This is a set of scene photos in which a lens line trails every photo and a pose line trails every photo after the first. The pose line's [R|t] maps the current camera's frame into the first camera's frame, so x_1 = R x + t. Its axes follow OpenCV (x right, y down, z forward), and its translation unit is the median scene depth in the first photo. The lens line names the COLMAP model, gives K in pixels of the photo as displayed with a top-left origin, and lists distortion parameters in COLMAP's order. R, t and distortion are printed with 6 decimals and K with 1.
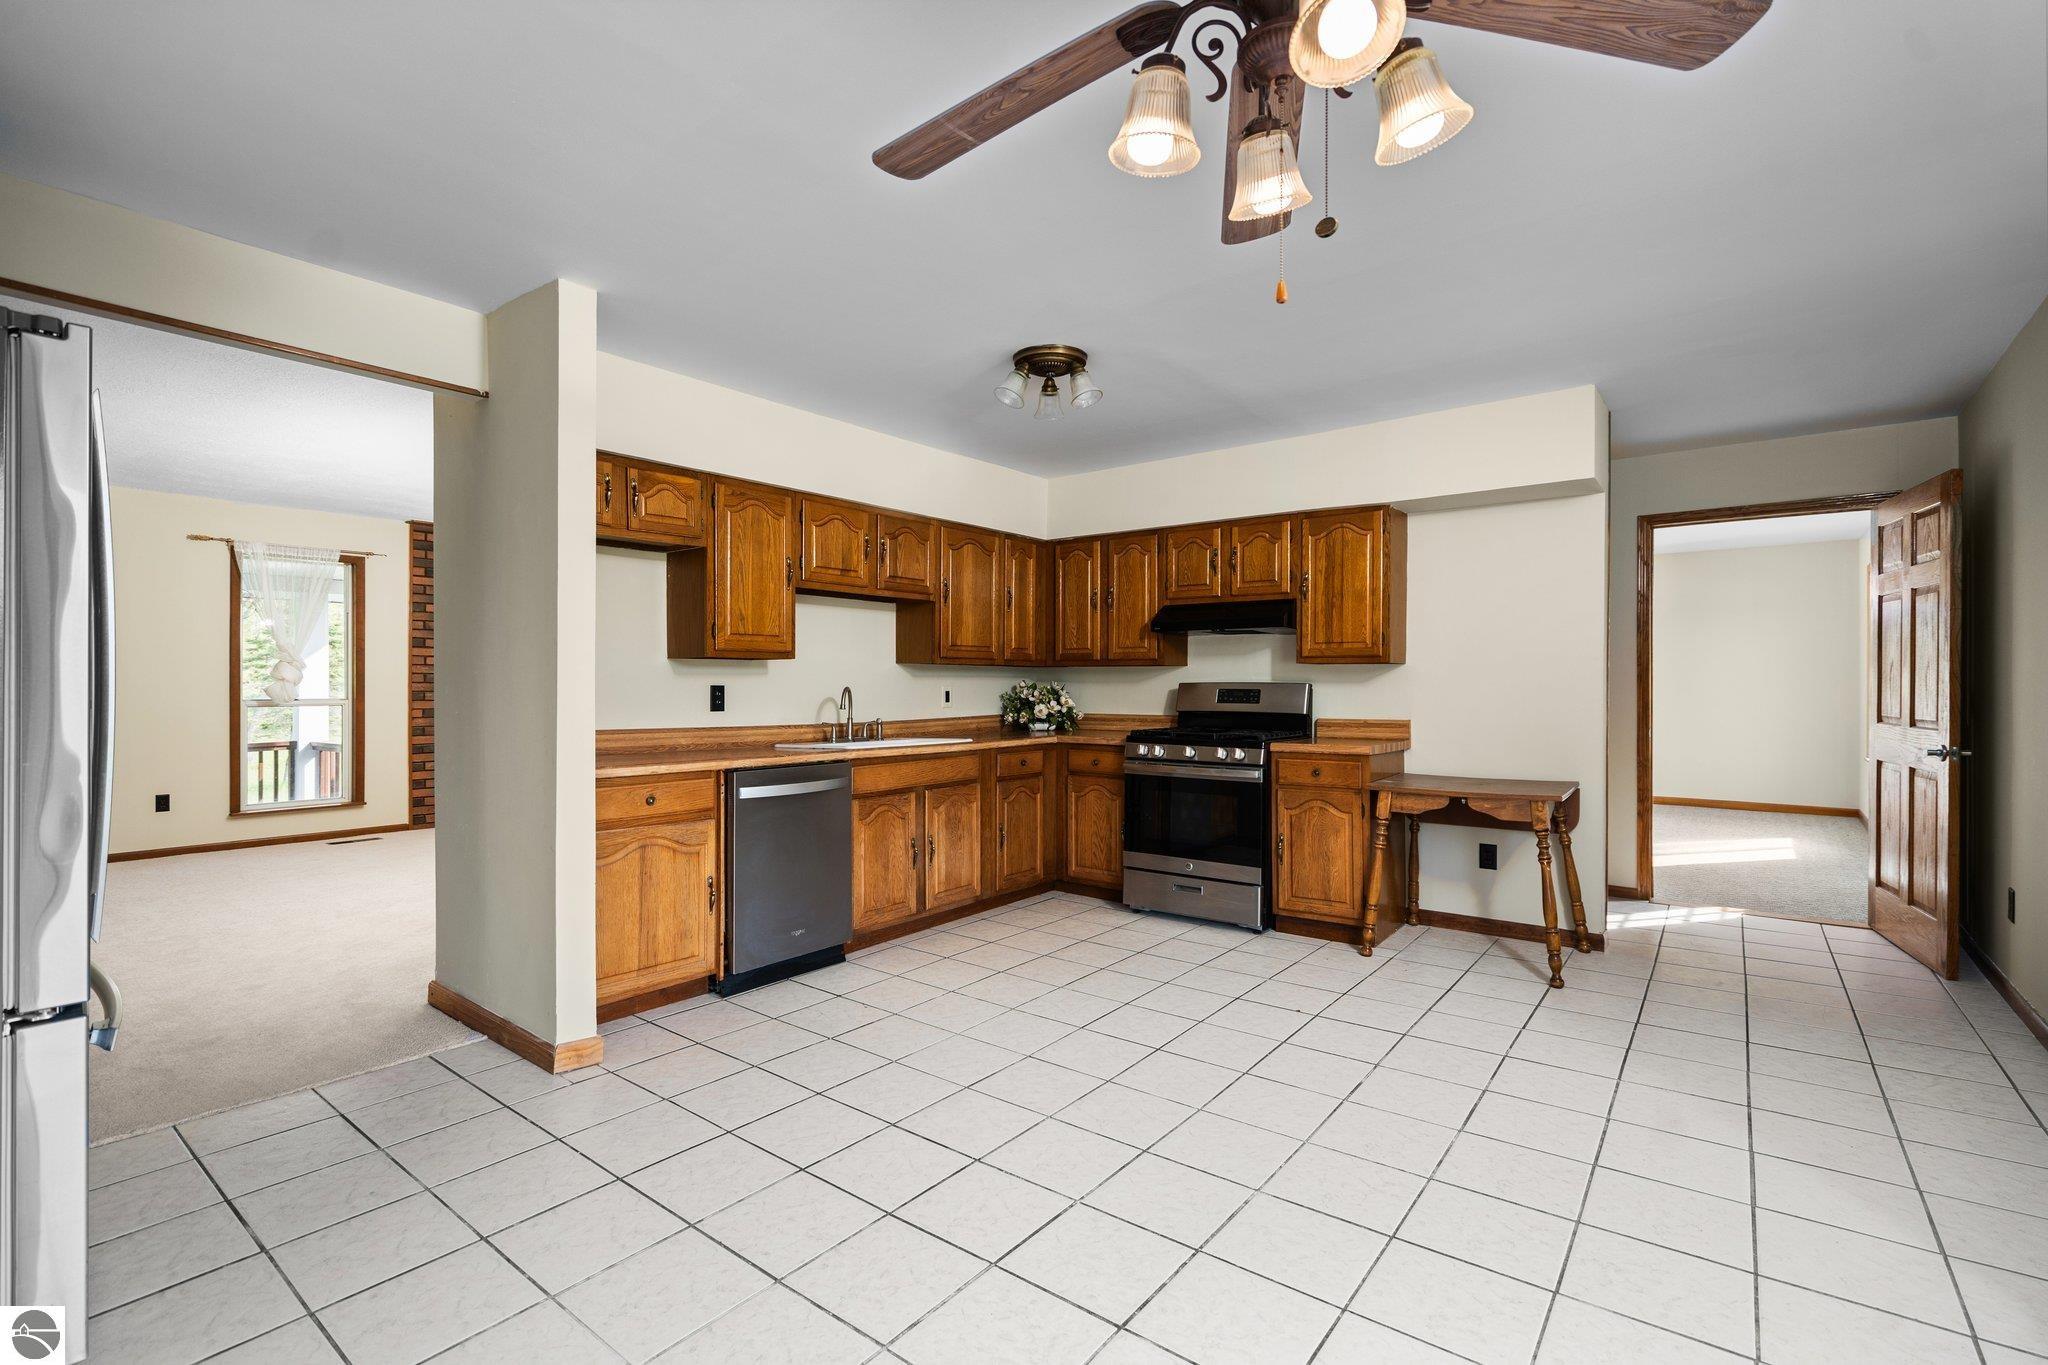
lens RADIAL K [[925.3, 0, 1019.5], [0, 925.3, 686.5], [0, 0, 1]] dist [-0.001609, -0.000102]
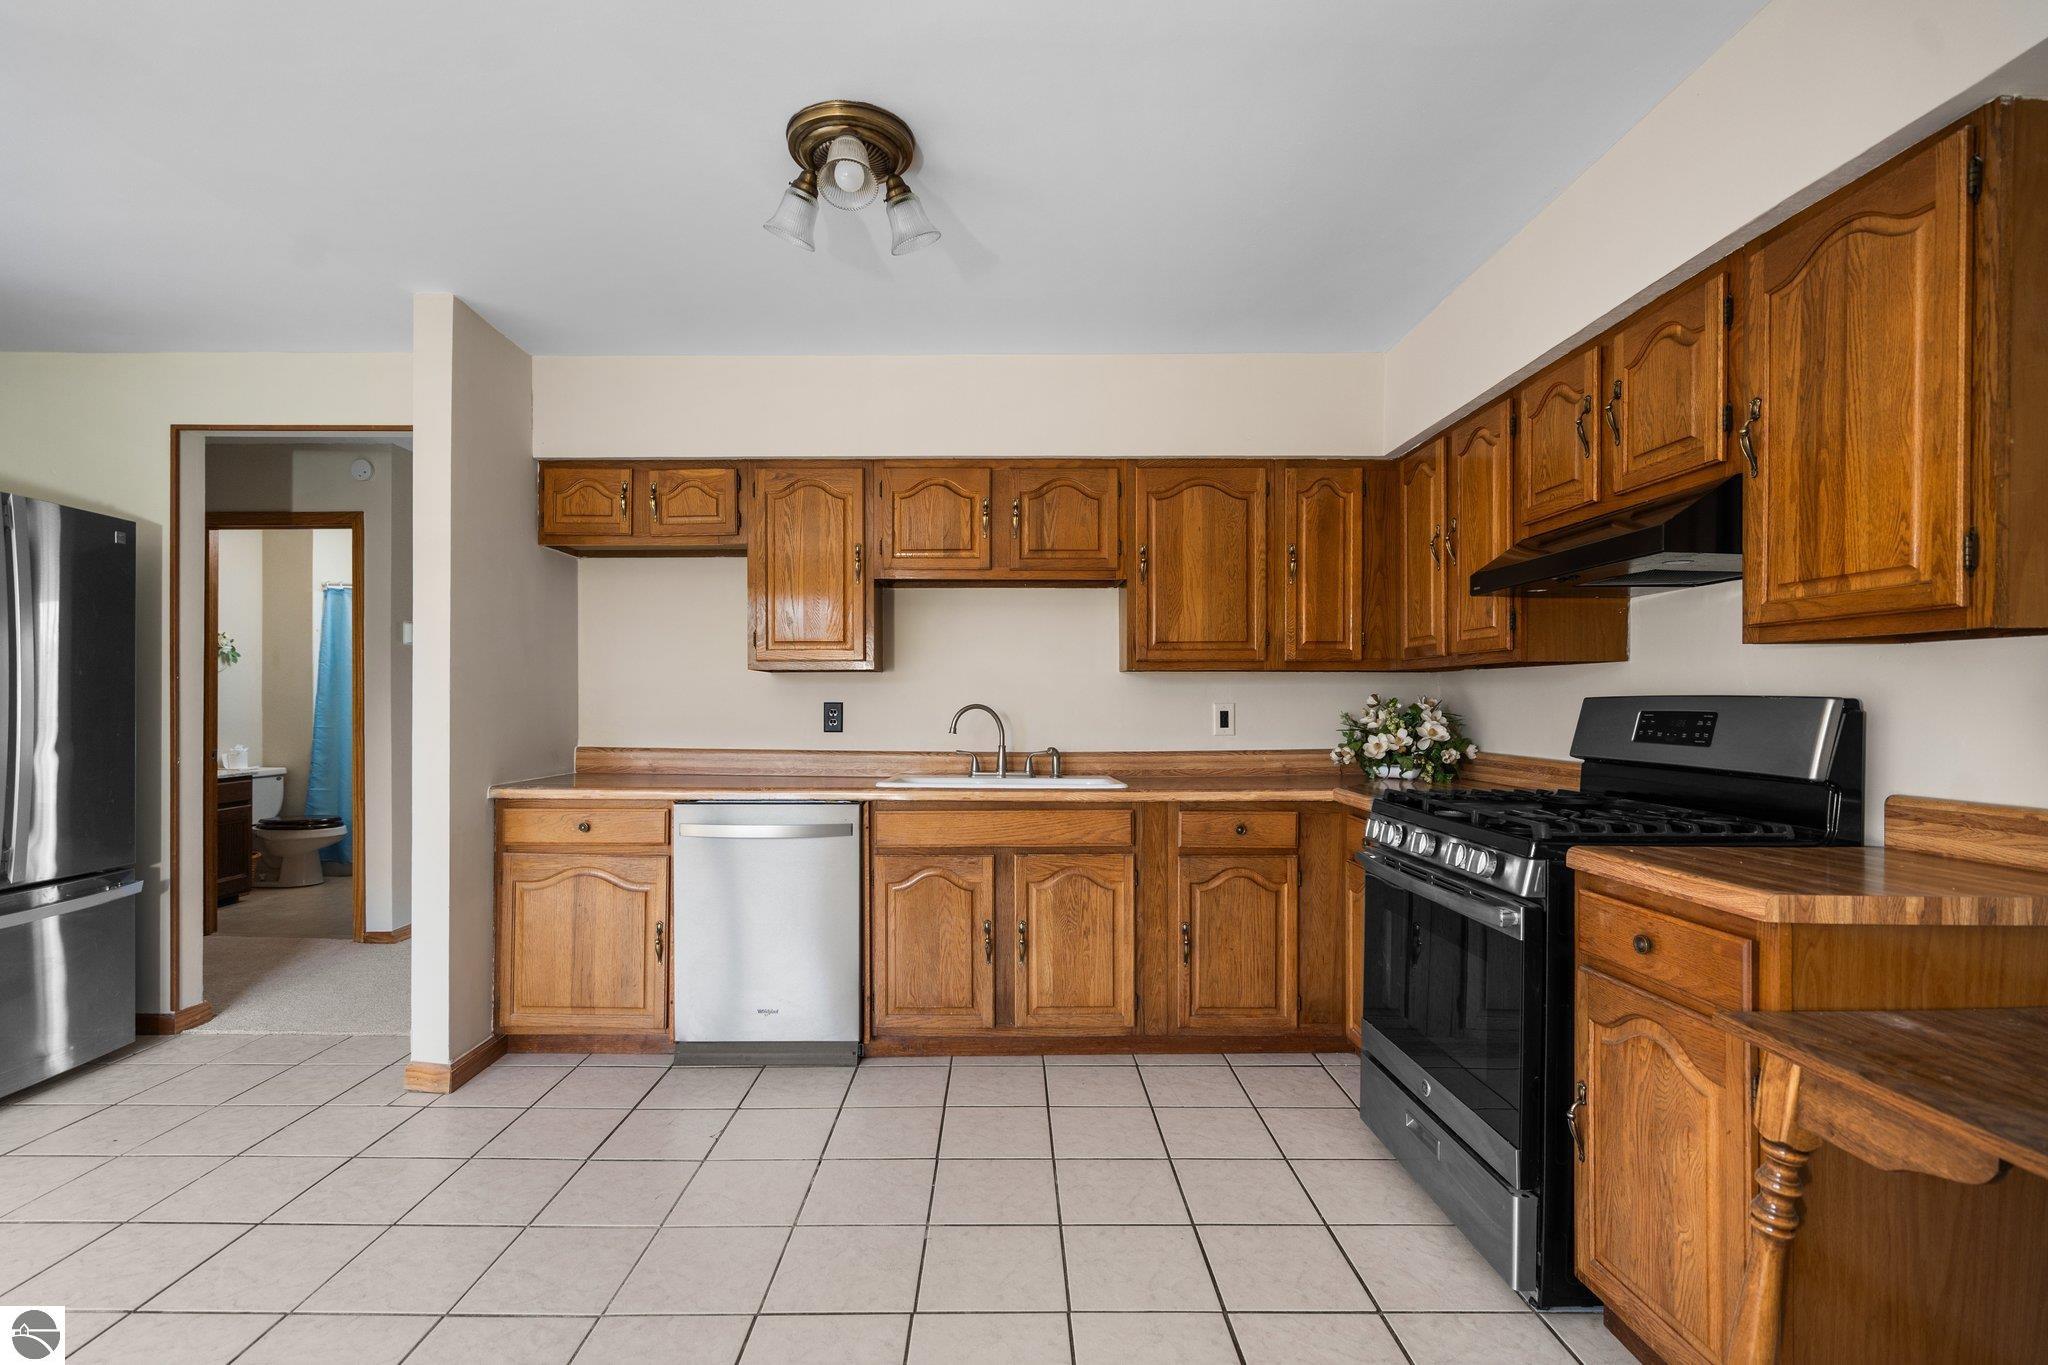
lens RADIAL K [[926.9, 0, 1011.8], [0, 926.9, 705.3], [0, 0, 1]] dist [-0.004347, -0.000011]
pose [[0.620826, 0.002207, -0.783945, 0.438692], [-0.001403, 0.999998, 0.001704, -0.000295], [0.783947, 0.000042, 0.620828, 0.568389]]
